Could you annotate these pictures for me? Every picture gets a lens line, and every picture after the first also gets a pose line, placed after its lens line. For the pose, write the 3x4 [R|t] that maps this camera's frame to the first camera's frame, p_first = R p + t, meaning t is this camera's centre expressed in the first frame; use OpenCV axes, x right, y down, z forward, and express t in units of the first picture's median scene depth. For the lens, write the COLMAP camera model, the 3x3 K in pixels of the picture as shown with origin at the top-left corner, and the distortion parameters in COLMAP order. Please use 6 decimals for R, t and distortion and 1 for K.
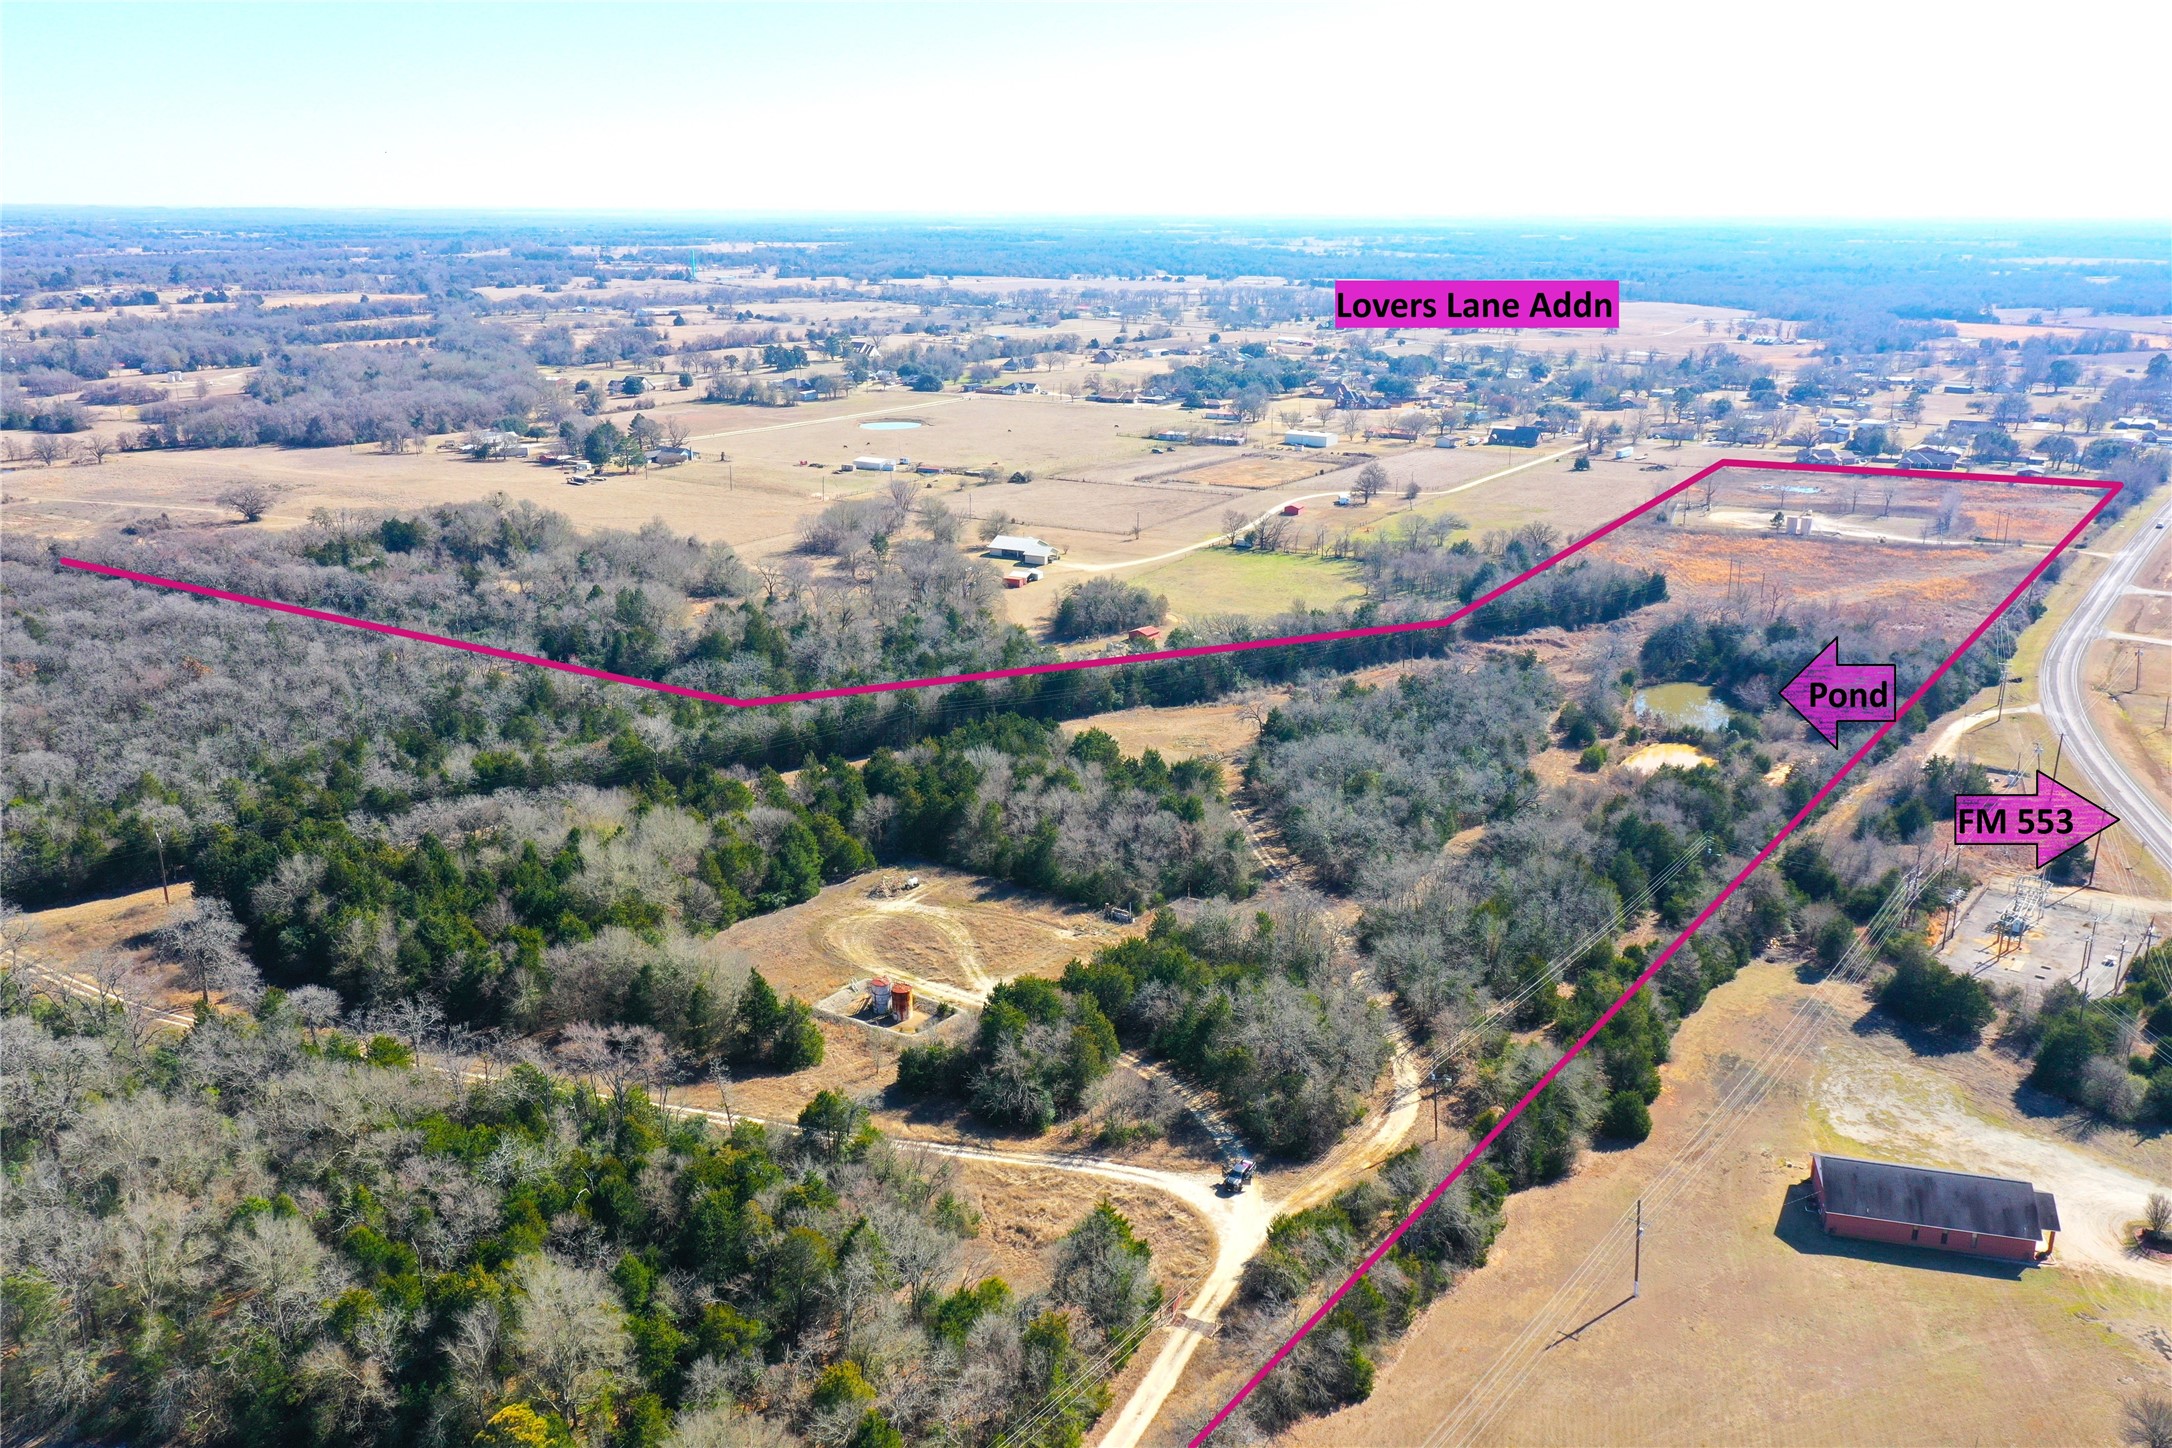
lens RADIAL K [[1727.9, 0, 1086.0], [0, 1727.9, 724.0], [0, 0, 1]] dist [0.016573, 0.006101]
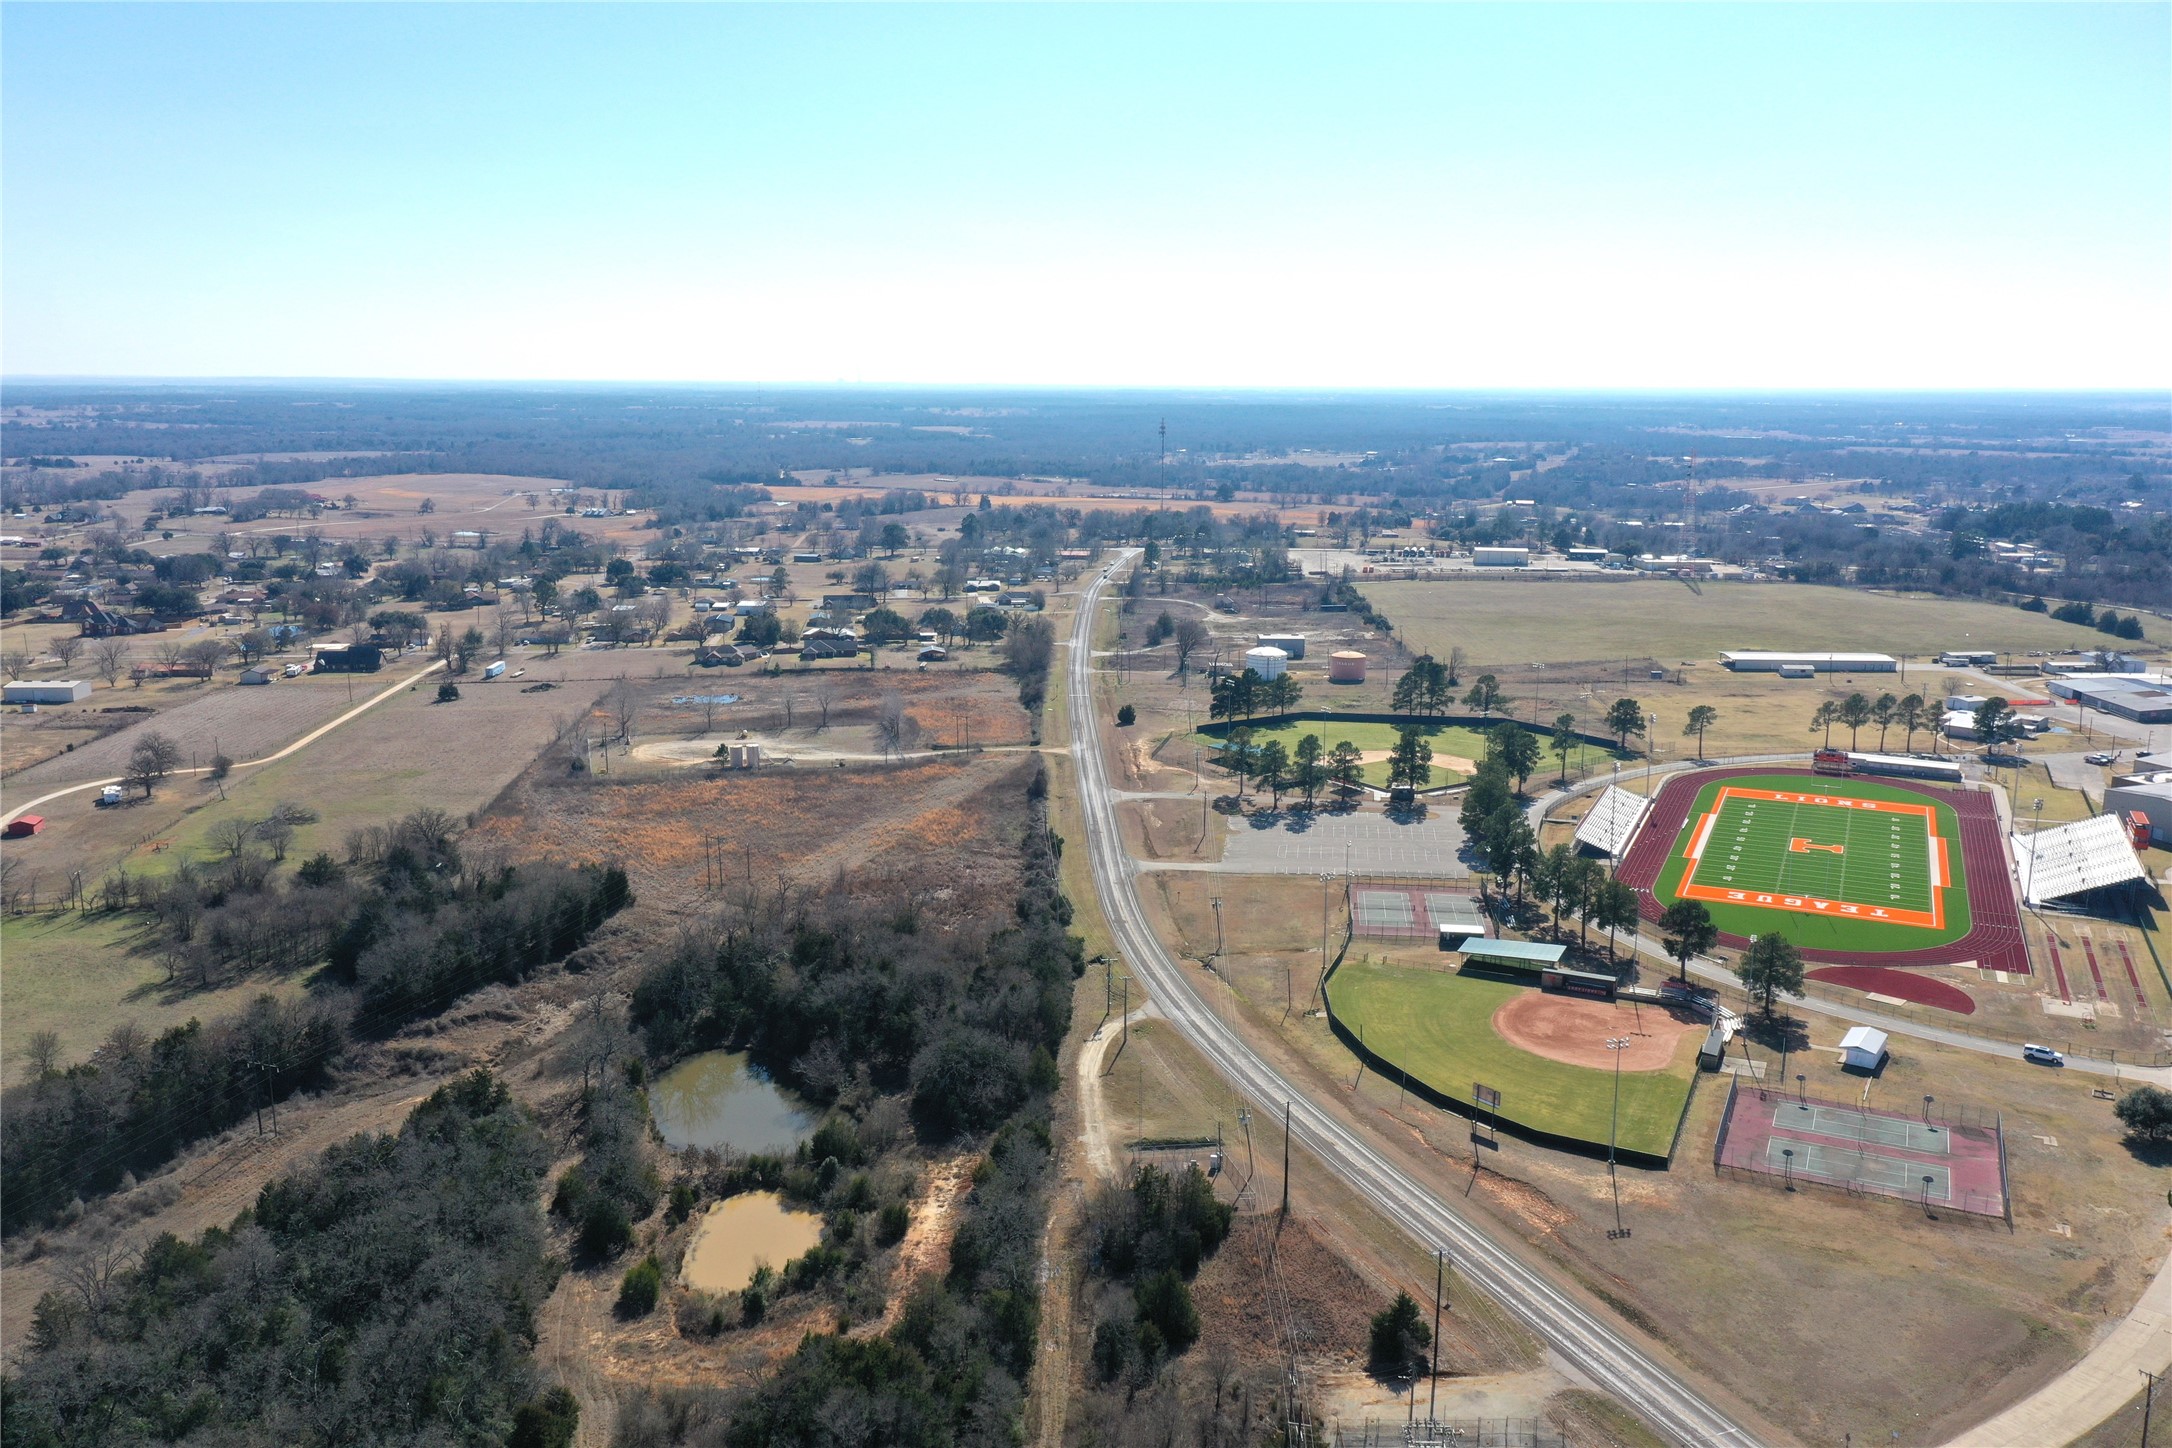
lens RADIAL K [[1727.9, 0, 1086.0], [0, 1727.9, 724.0], [0, 0, 1]] dist [0.016573, 0.006101]
pose [[0.789037, -0.121879, 0.602134, 0.044323], [0.175863, 0.983917, -0.031294, -0.069102], [-0.588636, 0.130585, 0.797781, 0.230357]]
